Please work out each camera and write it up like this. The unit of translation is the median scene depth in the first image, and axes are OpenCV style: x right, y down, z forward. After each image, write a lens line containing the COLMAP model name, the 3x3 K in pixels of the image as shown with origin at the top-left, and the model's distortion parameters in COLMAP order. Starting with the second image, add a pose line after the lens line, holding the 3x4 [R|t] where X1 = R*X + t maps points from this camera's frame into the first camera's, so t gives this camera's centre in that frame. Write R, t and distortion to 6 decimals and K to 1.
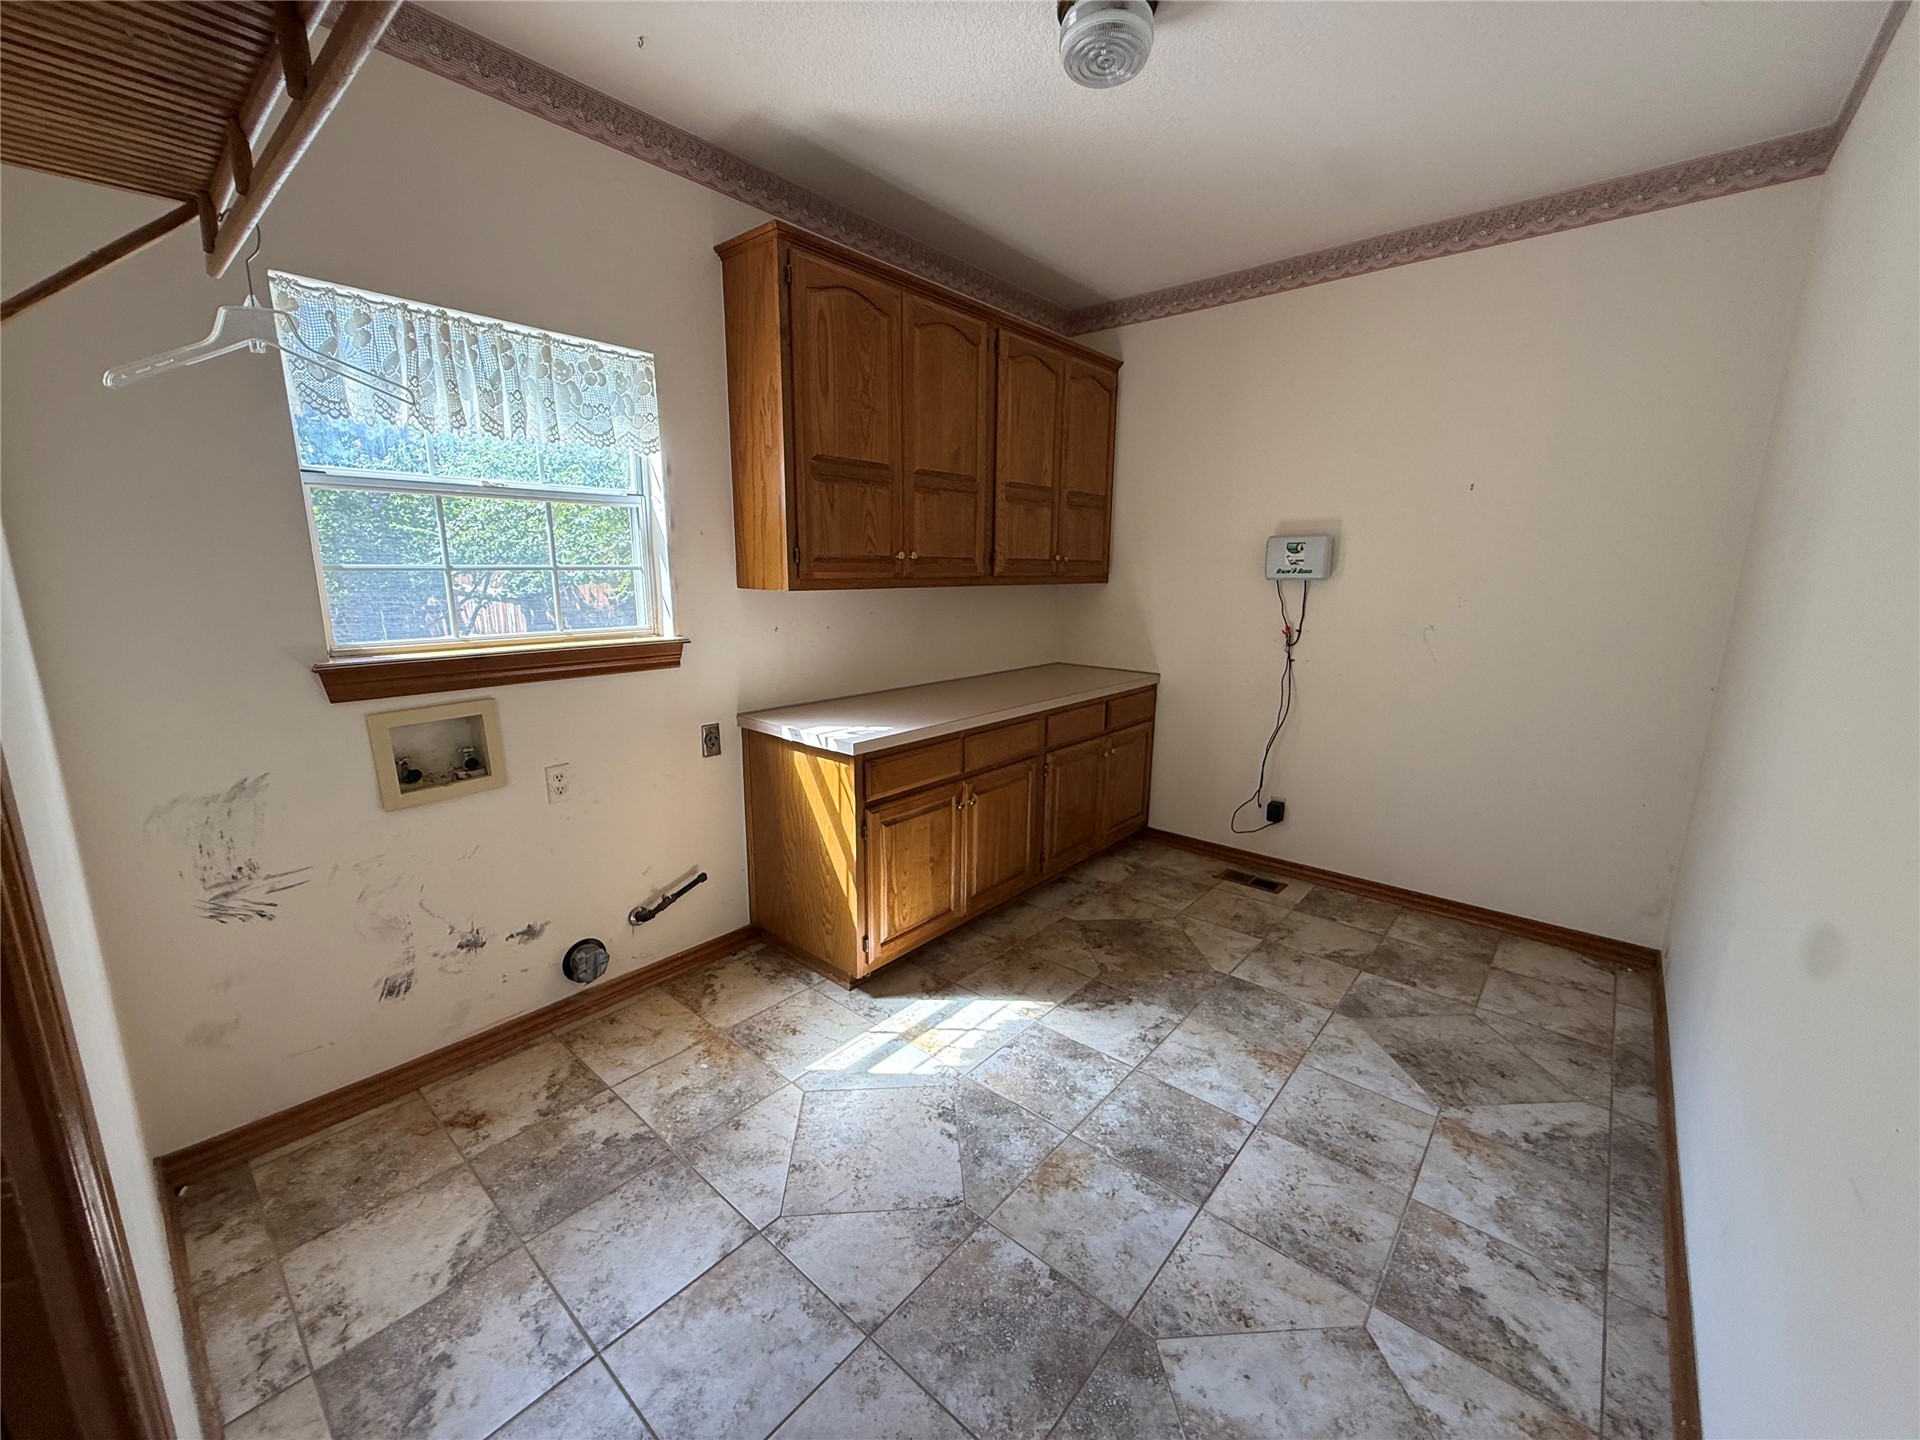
lens RADIAL K [[765.3, 0, 956.3], [0, 765.3, 723.0], [0, 0, 1]] dist [0.000485, -0.000616]
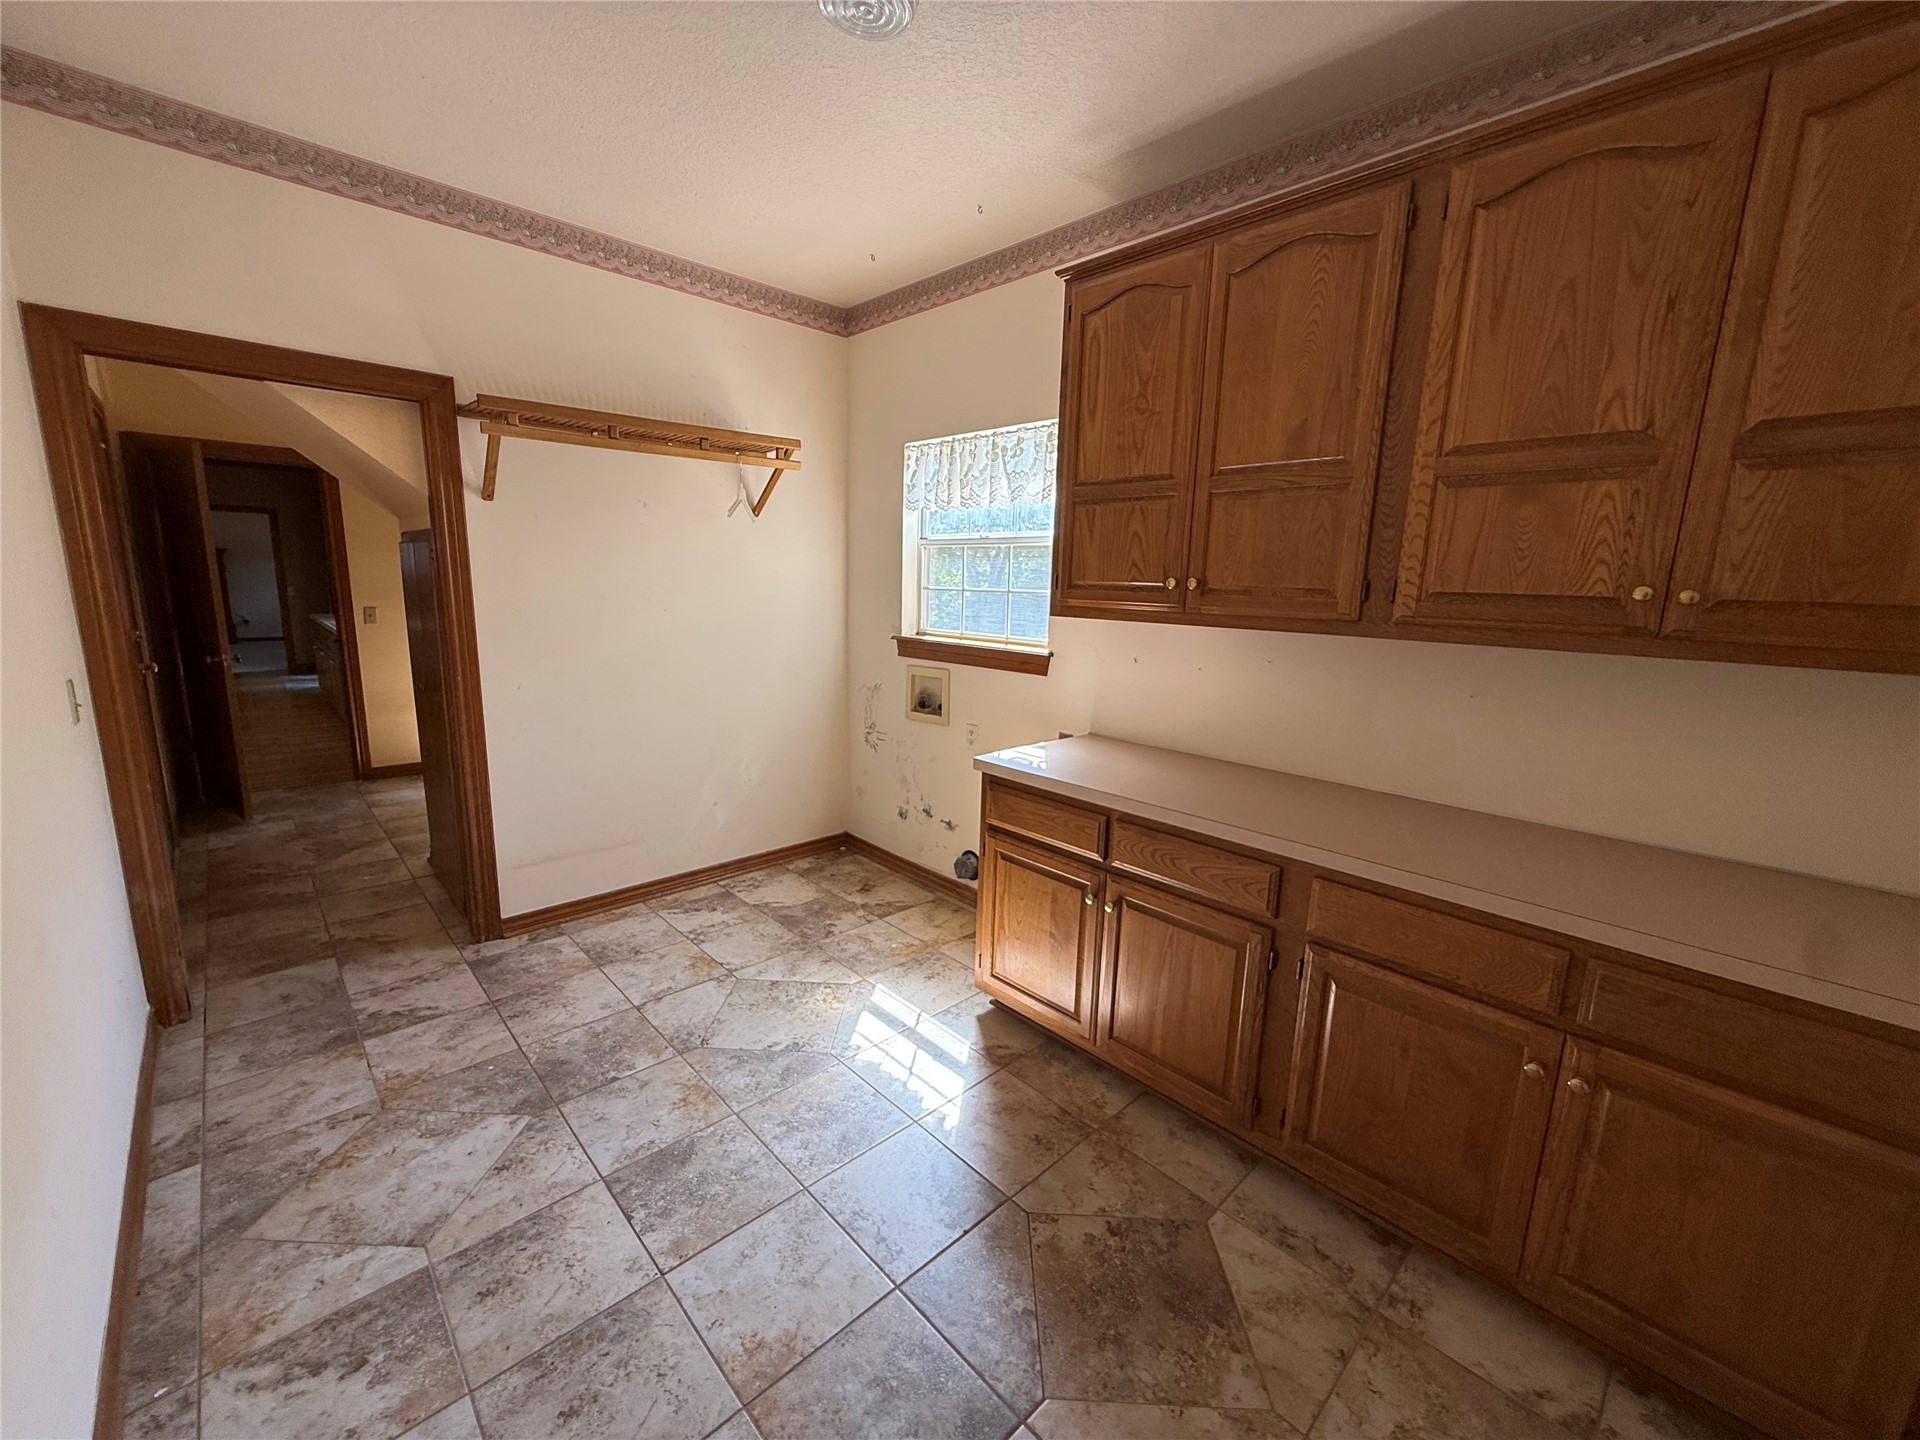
lens RADIAL K [[765.3, 0, 956.3], [0, 765.3, 723.0], [0, 0, 1]] dist [0.000485, -0.000616]
pose [[-0.099178, 0.174020, -0.979735, 1.079995], [-0.227221, 0.954616, 0.192560, -0.262002], [0.968780, 0.241714, -0.055136, 1.236586]]
